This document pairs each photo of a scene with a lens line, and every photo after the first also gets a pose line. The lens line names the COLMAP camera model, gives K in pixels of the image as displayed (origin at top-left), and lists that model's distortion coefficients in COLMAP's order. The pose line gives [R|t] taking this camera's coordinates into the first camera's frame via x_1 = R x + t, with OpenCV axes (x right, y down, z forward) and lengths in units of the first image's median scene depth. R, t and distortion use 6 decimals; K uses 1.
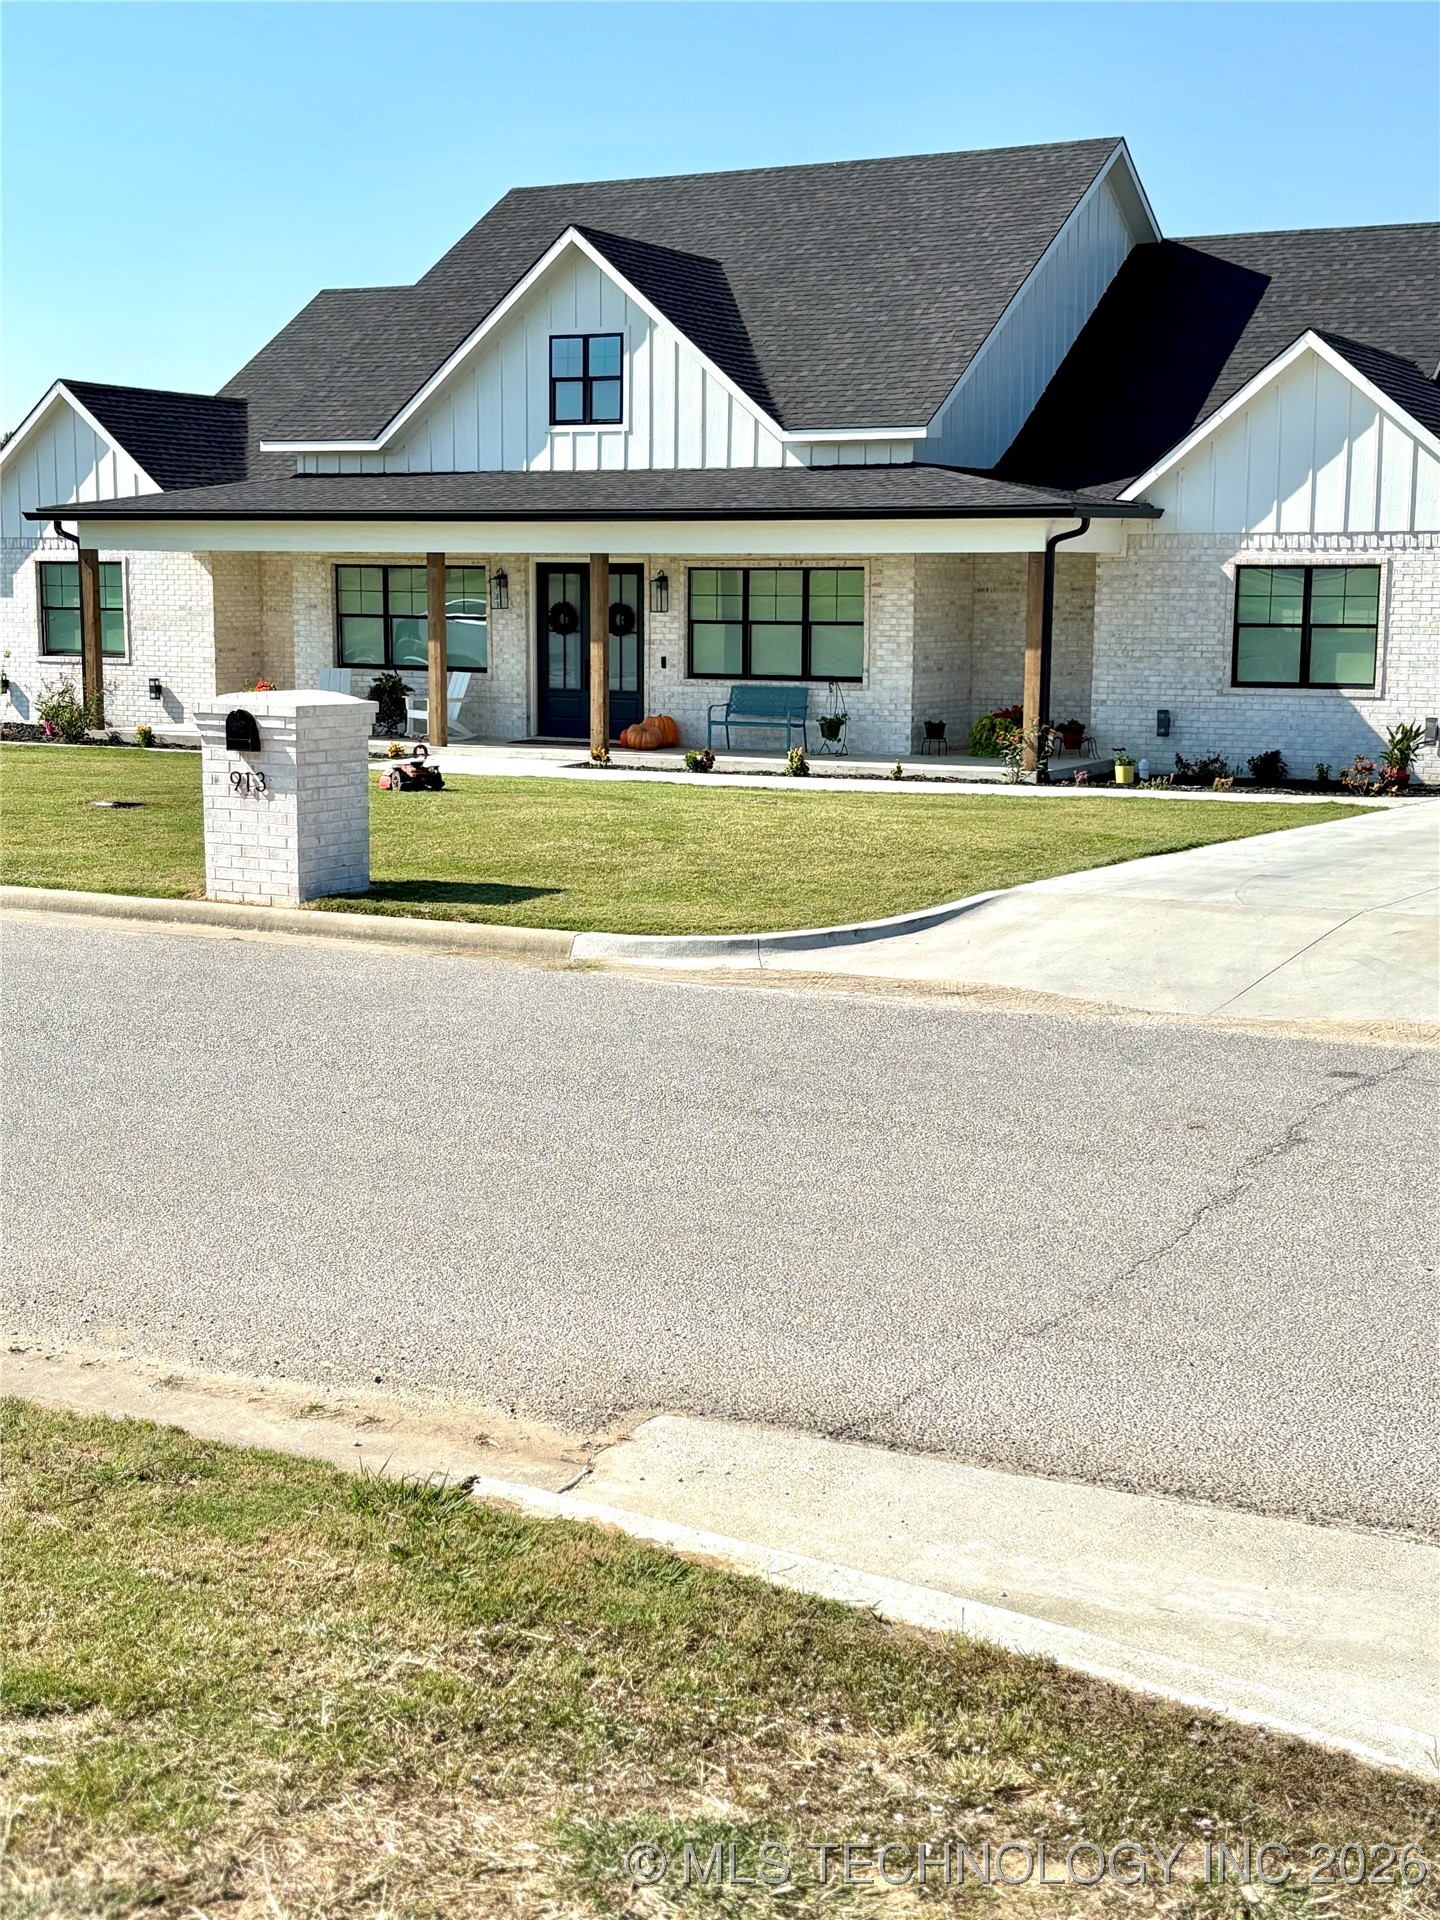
lens RADIAL K [[2559.1, 0, 720.0], [0, 2559.1, 960.0], [0, 0, 1]] dist [0.165064, -0.426298]
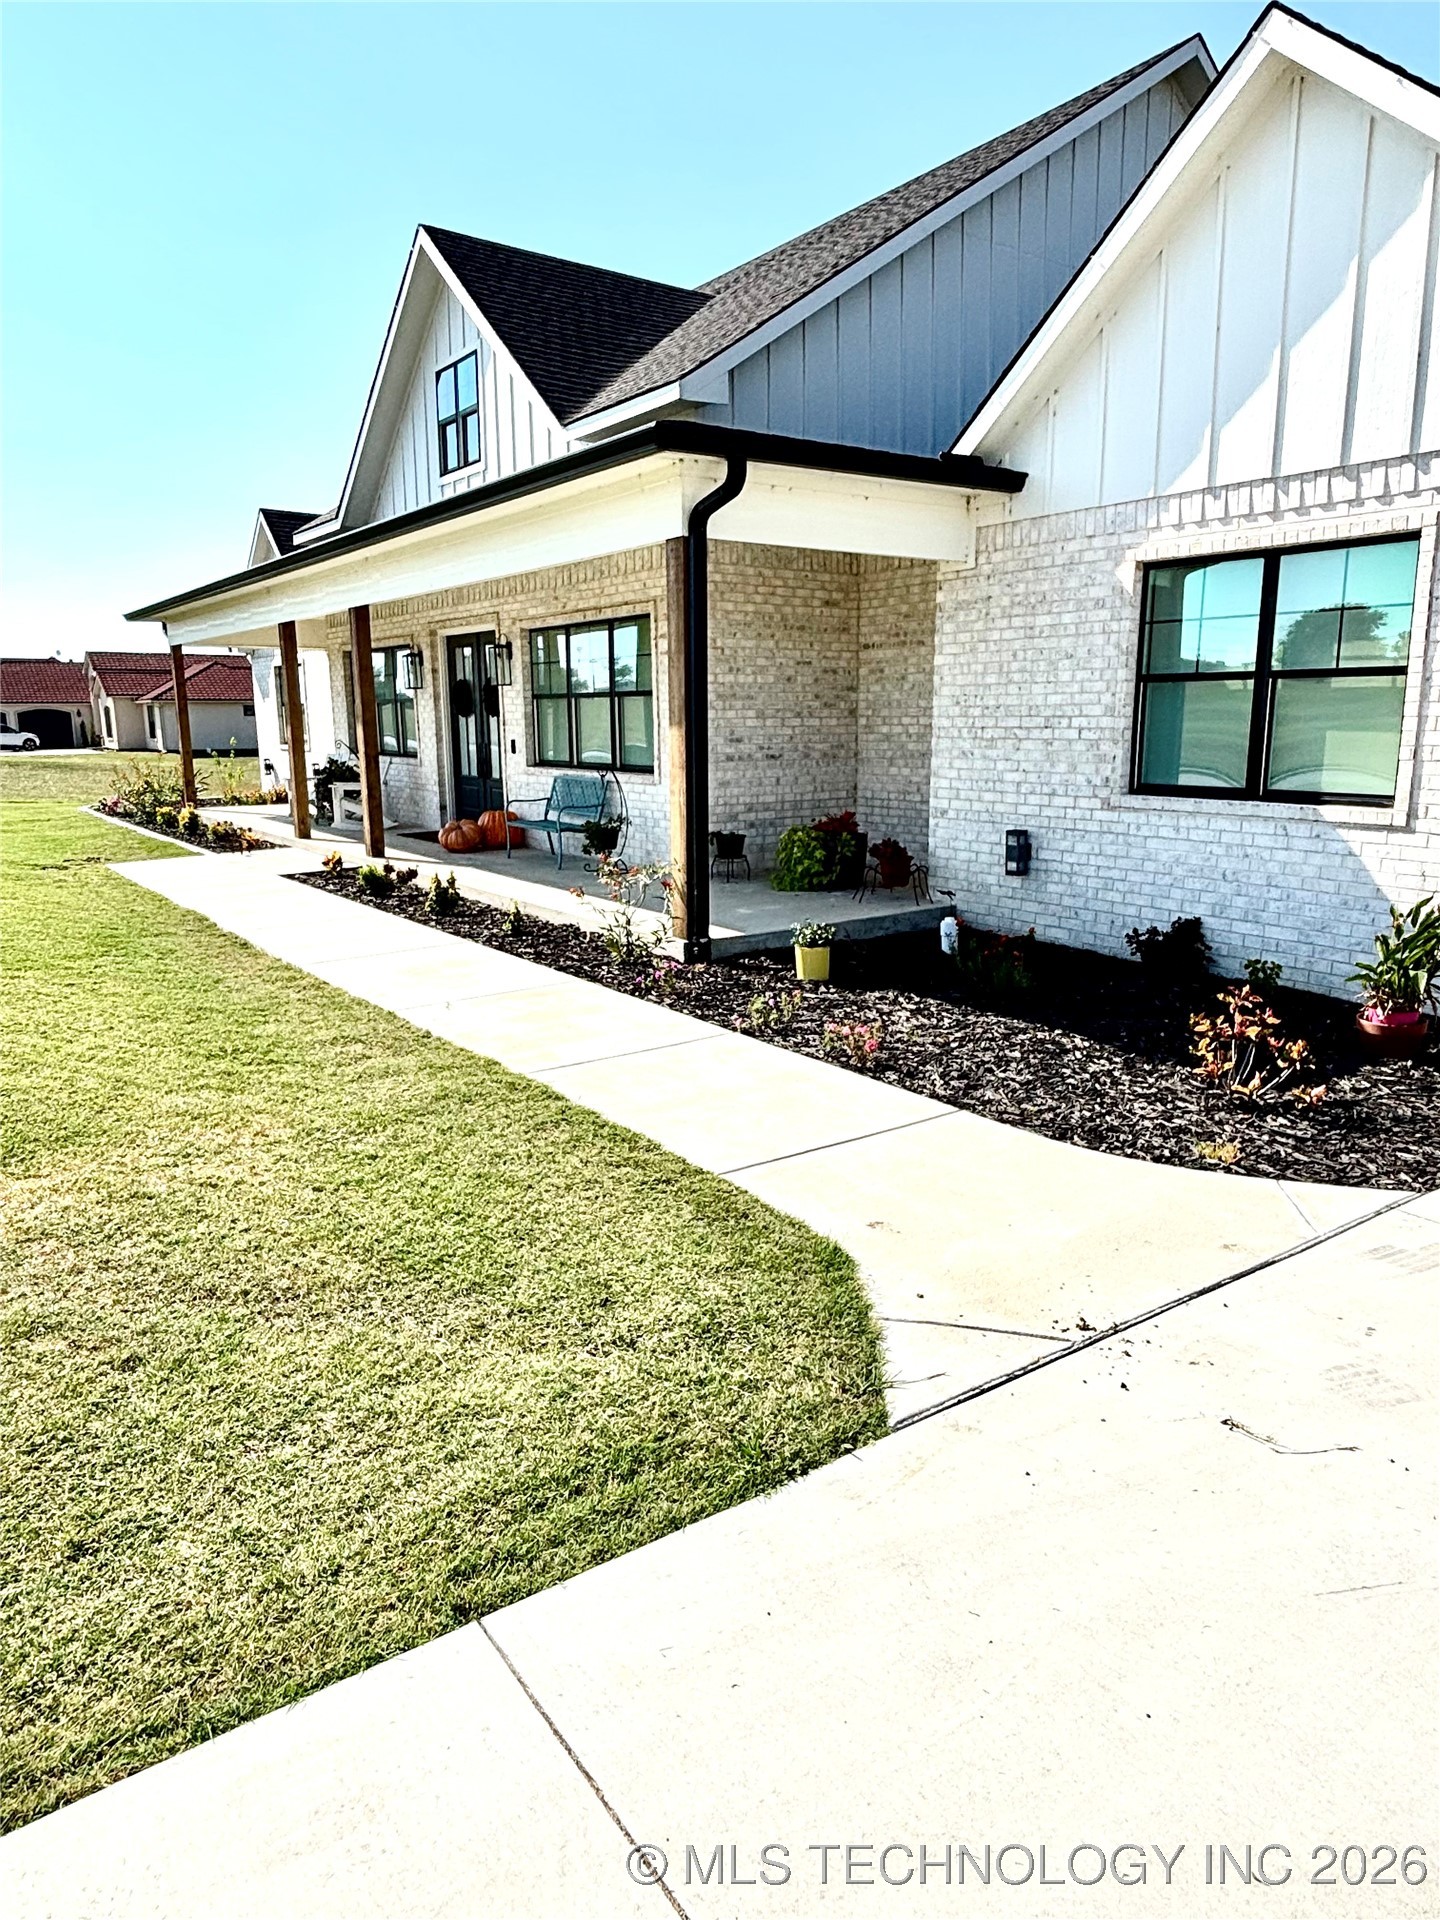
lens RADIAL K [[1187.5, 0, 732.5], [0, 1187.5, 948.4], [0, 0, 1]] dist [0.053155, -0.095866]
pose [[0.896998, 0.075407, -0.435554, 0.232257], [-0.054806, 0.996711, 0.059690, -0.082550], [0.438623, -0.029671, 0.898181, 0.724630]]
